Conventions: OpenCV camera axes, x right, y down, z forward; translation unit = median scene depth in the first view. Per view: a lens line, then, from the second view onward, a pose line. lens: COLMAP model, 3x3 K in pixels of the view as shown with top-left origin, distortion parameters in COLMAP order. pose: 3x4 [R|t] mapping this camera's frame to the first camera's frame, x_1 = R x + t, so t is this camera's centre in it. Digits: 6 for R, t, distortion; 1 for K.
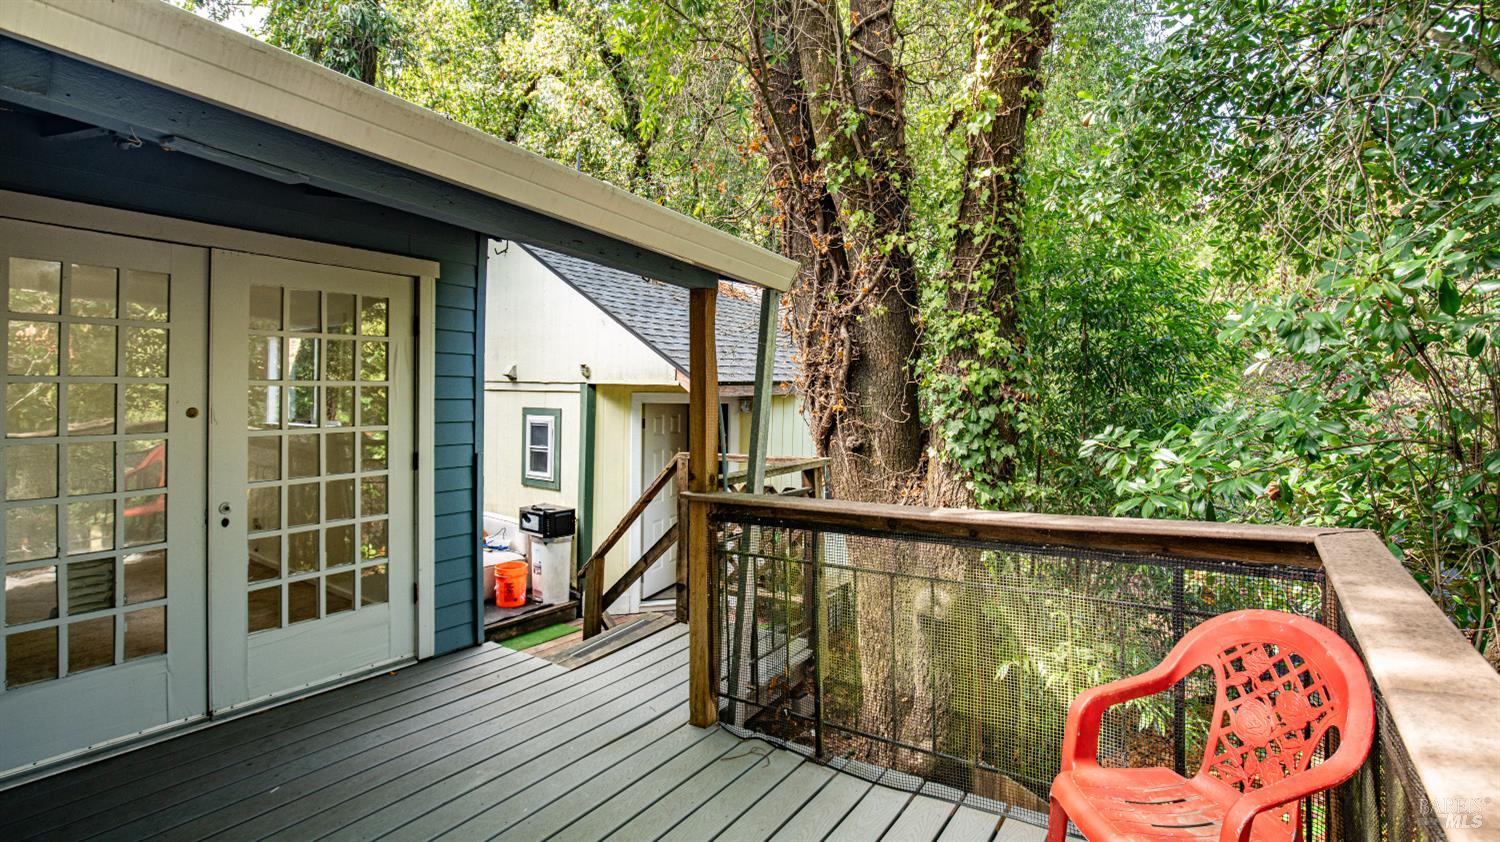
lens RADIAL K [[705.0, 0, 766.4], [0, 705.0, 386.0], [0, 0, 1]] dist [-0.030139, 0.004058]
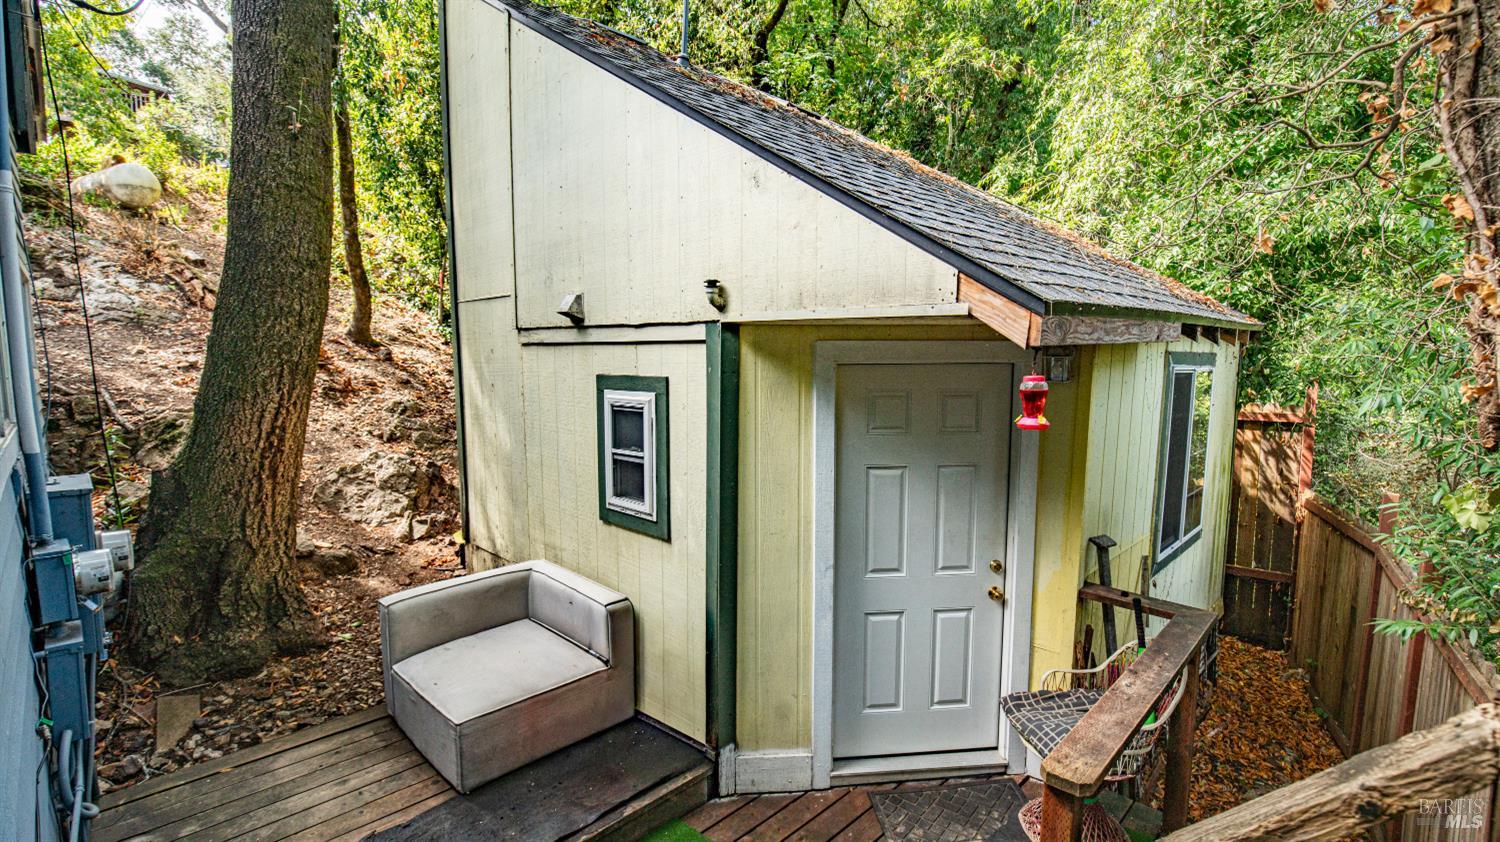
lens RADIAL K [[705.0, 0, 749.7], [0, 705.0, 429.7], [0, 0, 1]] dist [-0.030139, 0.004058]
pose [[0.984847, 0.005583, -0.173336, -0.143328], [0.014665, 0.993220, 0.115317, 0.012181], [0.172804, -0.116112, 0.978088, 0.501795]]
